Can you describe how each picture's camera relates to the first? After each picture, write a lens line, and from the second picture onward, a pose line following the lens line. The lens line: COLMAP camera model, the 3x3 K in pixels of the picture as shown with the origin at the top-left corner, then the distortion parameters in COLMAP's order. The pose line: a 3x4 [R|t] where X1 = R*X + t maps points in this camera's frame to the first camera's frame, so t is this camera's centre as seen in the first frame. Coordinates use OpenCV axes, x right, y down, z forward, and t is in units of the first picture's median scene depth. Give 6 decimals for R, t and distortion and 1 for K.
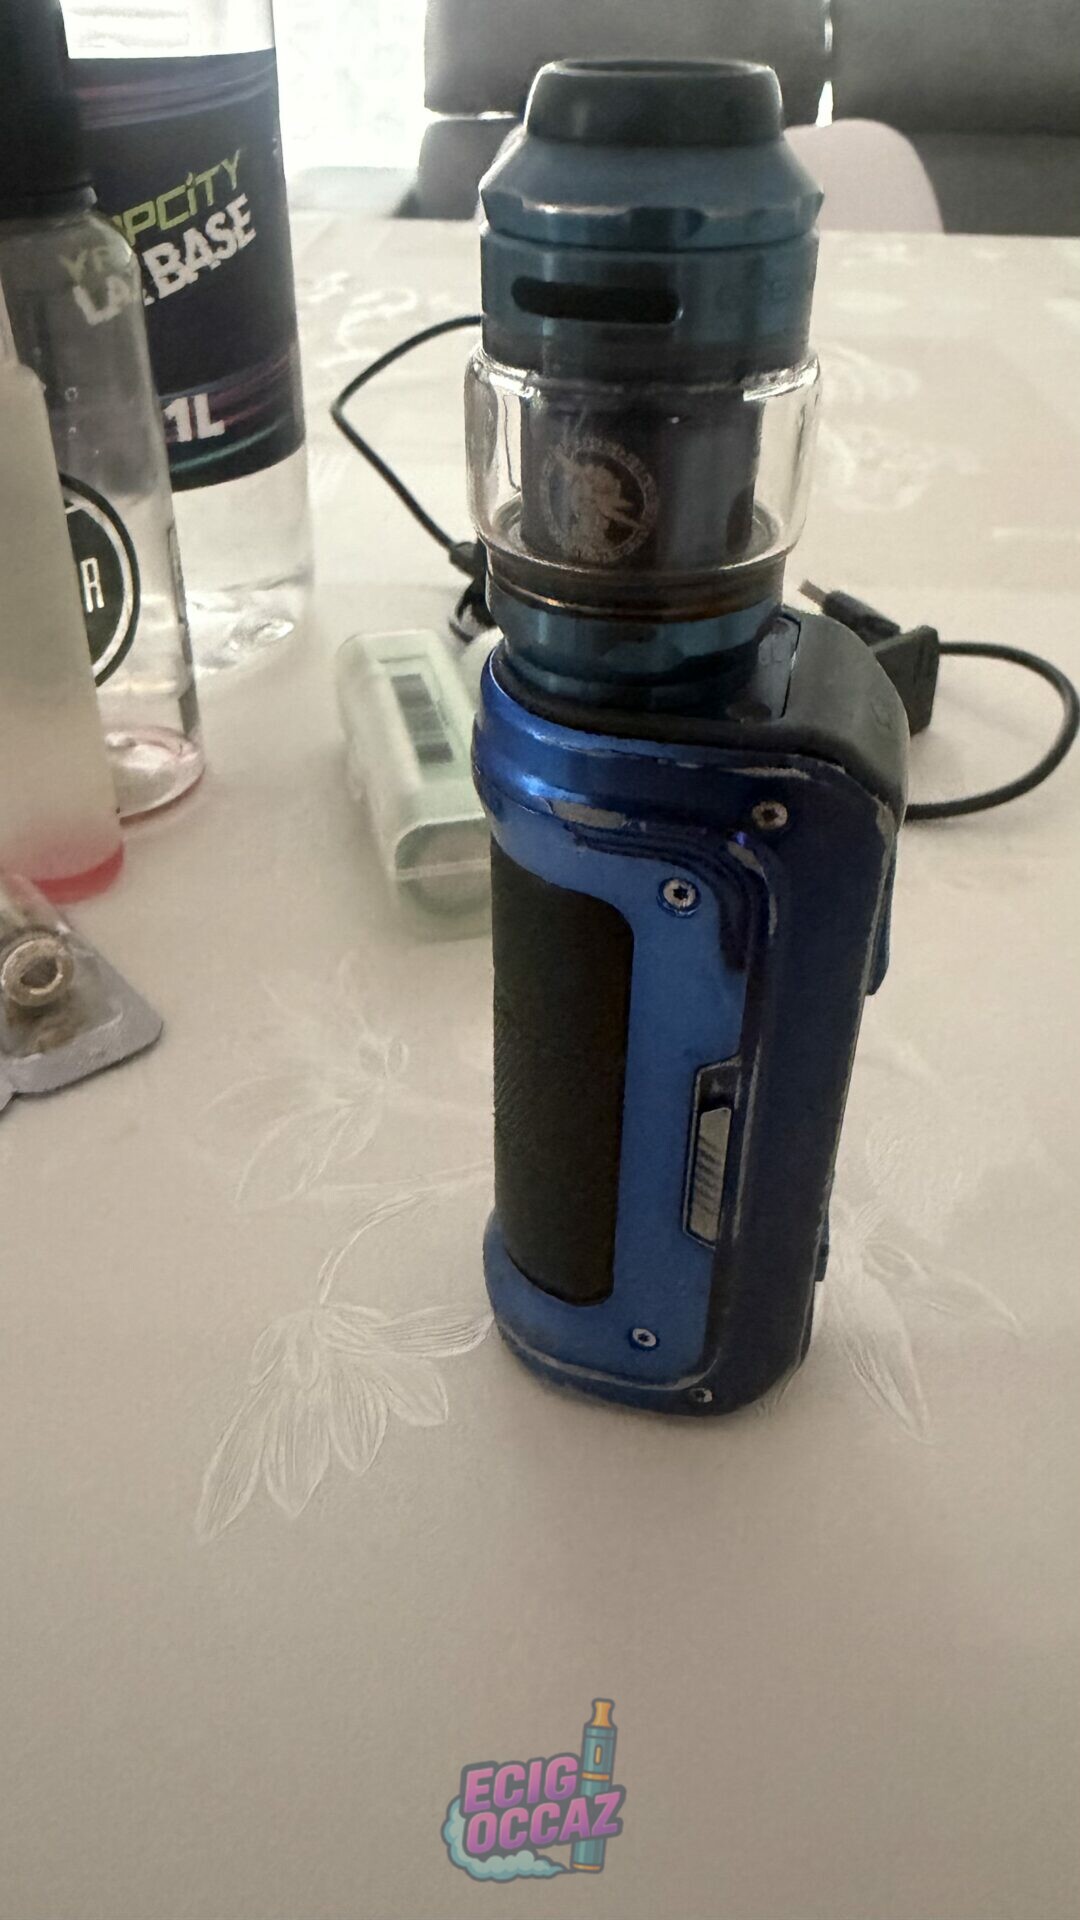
lens RADIAL K [[1351.4, 0, 561.8], [0, 1351.4, 860.5], [0, 0, 1]] dist [0.001562, 0.001236]
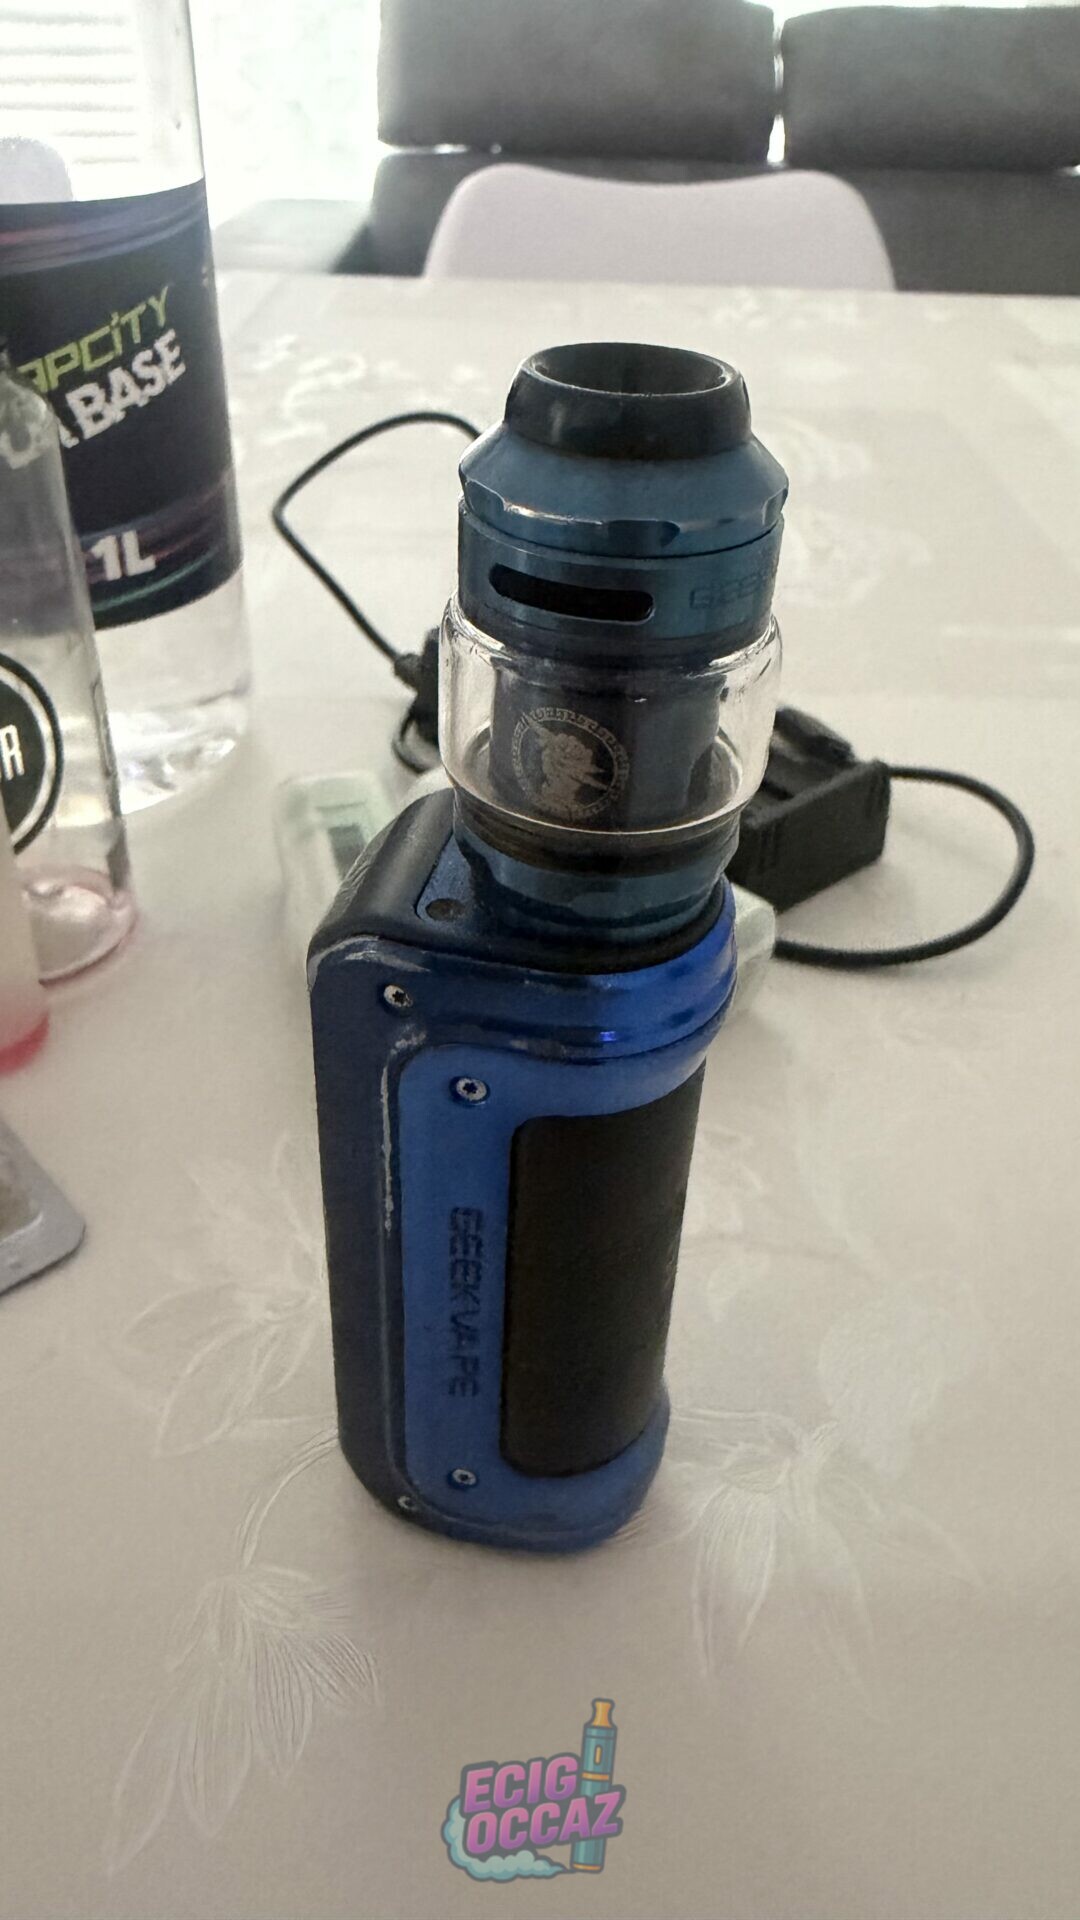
lens RADIAL K [[1351.4, 0, 558.5], [0, 1351.4, 864.5], [0, 0, 1]] dist [0.001562, 0.001236]
pose [[0.999630, -0.008351, 0.025905, 0.012910], [0.008594, 0.999920, -0.009291, -0.097206], [-0.025825, 0.009510, 0.999621, 0.028502]]
